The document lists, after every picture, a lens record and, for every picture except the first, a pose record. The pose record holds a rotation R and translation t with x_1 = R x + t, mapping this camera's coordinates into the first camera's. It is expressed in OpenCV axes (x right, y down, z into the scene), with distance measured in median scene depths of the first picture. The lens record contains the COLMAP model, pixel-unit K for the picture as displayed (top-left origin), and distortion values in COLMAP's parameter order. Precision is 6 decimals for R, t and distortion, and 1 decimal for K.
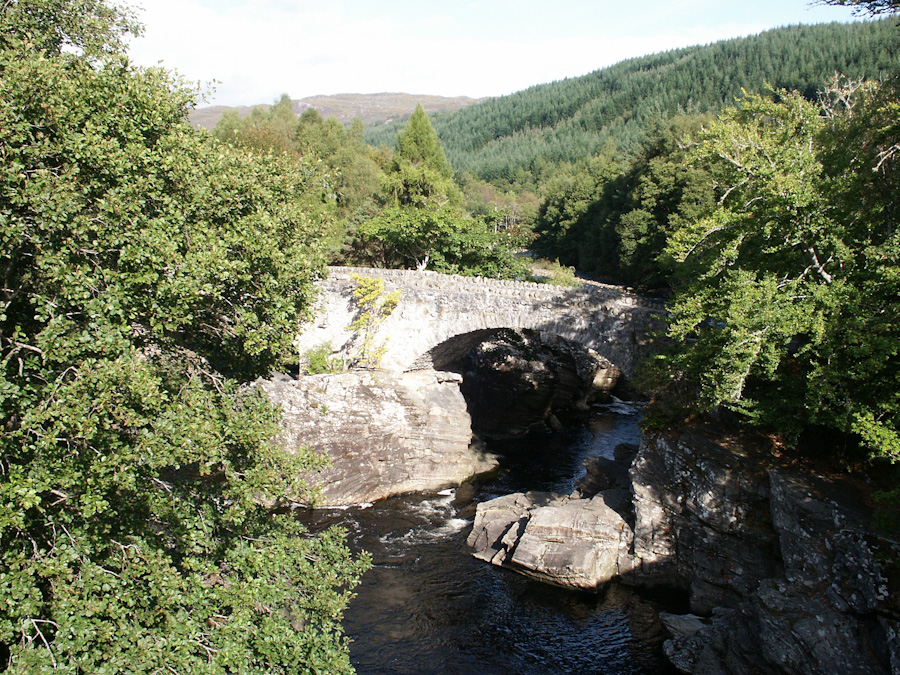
lens RADIAL K [[989.3, 0, 447.0], [0, 989.3, 355.9], [0, 0, 1]] dist [-0.112151, 0.235022]
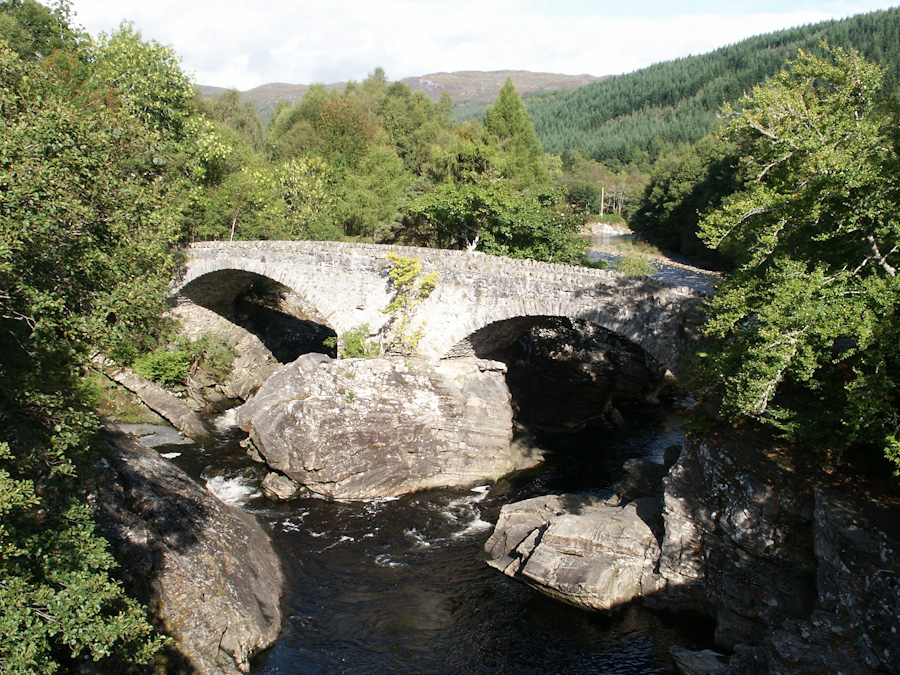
lens RADIAL K [[989.3, 0, 447.0], [0, 989.3, 355.9], [0, 0, 1]] dist [-0.112151, 0.235022]
pose [[0.992694, 0.034753, -0.115543, 0.074874], [-0.032307, 0.999214, 0.022975, -0.008918], [0.116251, -0.019074, 0.993037, 0.072742]]
